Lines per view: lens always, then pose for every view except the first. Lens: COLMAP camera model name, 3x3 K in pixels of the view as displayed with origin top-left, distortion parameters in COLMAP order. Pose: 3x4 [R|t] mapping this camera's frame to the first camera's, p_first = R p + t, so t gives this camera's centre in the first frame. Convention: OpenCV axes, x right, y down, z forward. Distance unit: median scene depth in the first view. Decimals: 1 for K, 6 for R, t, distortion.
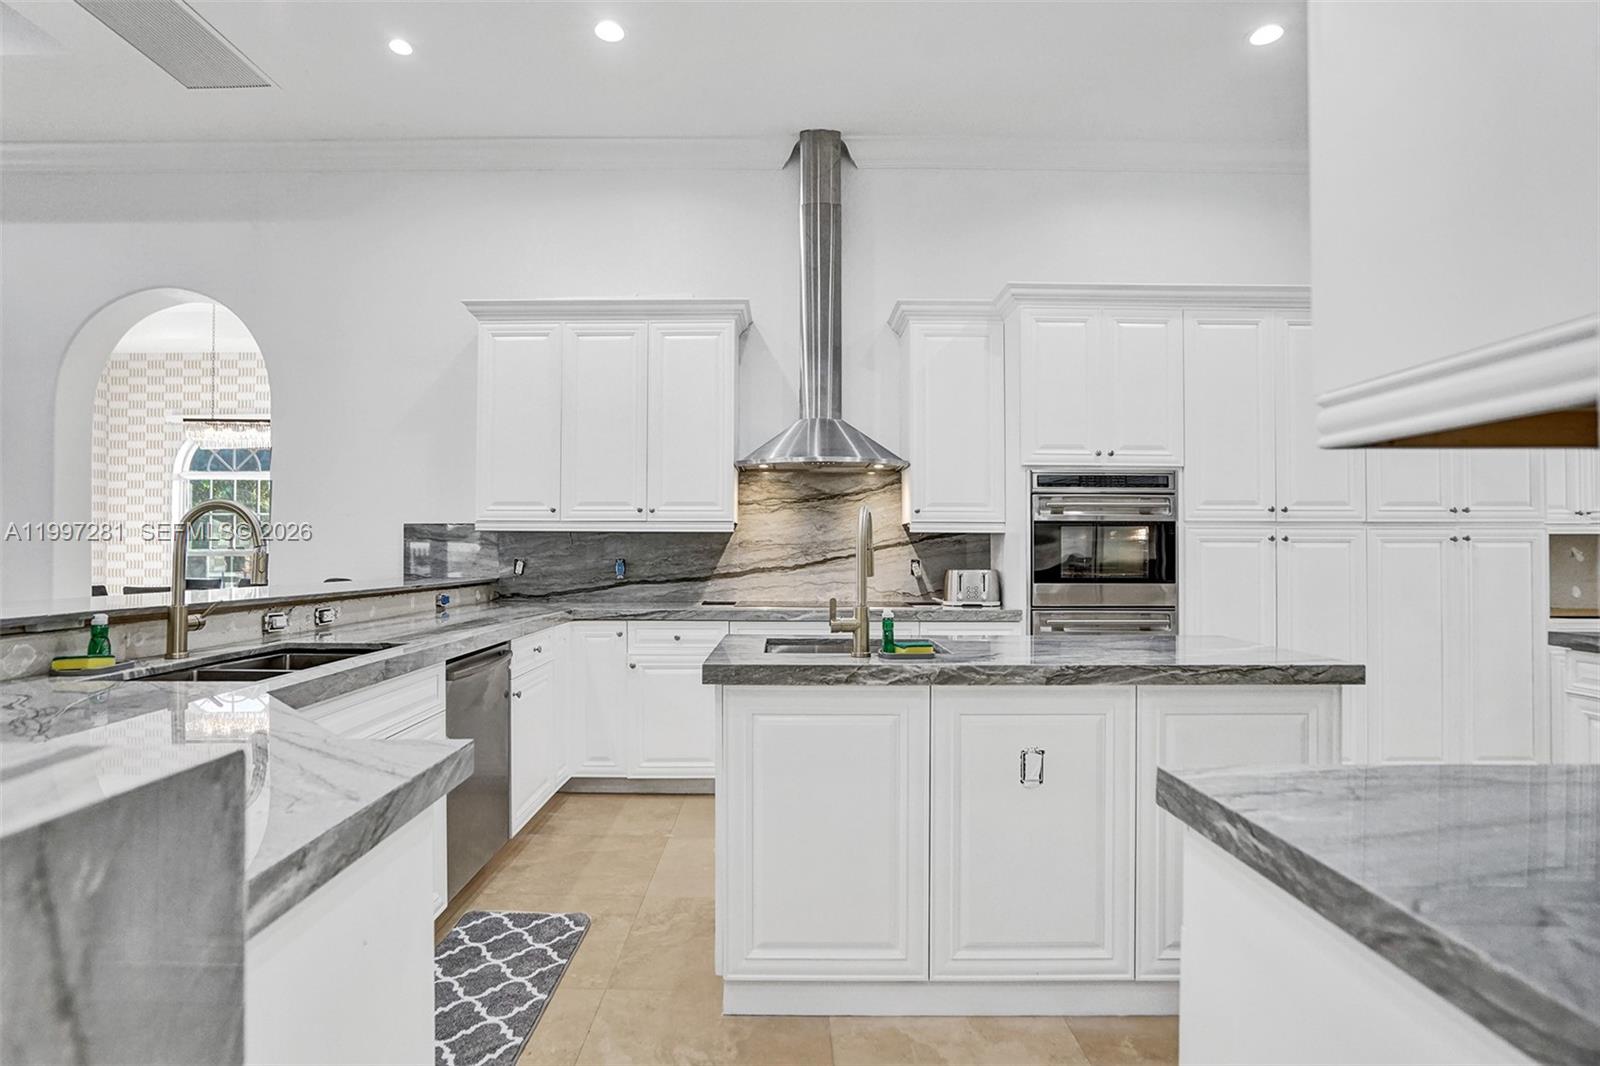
lens RADIAL K [[808.0, 0, 802.0], [0, 808.0, 532.2], [0, 0, 1]] dist [-0.025609, 0.009931]
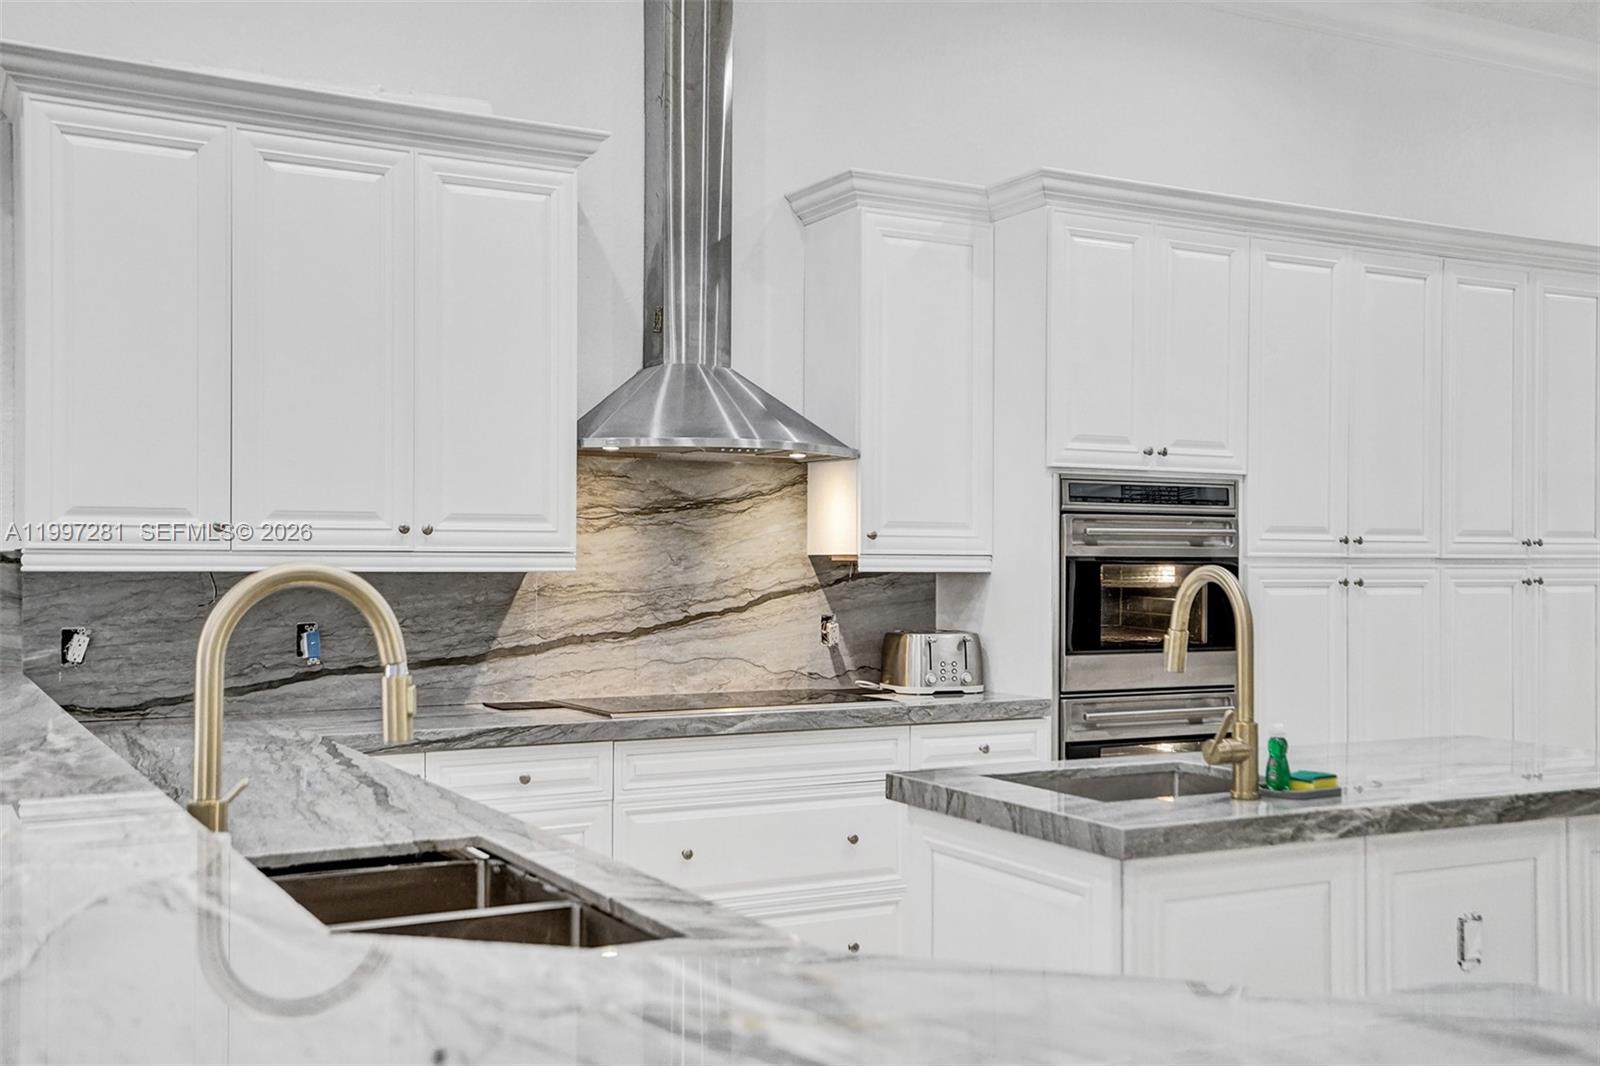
lens RADIAL K [[1586.2, 0, 795.5], [0, 1586.2, 543.3], [0, 0, 1]] dist [0.091806, 0.000000]
pose [[0.881558, 0.006267, 0.472034, -0.445578], [-0.014002, 0.999819, 0.012876, -0.034377], [-0.471868, -0.017960, 0.881486, 0.009024]]
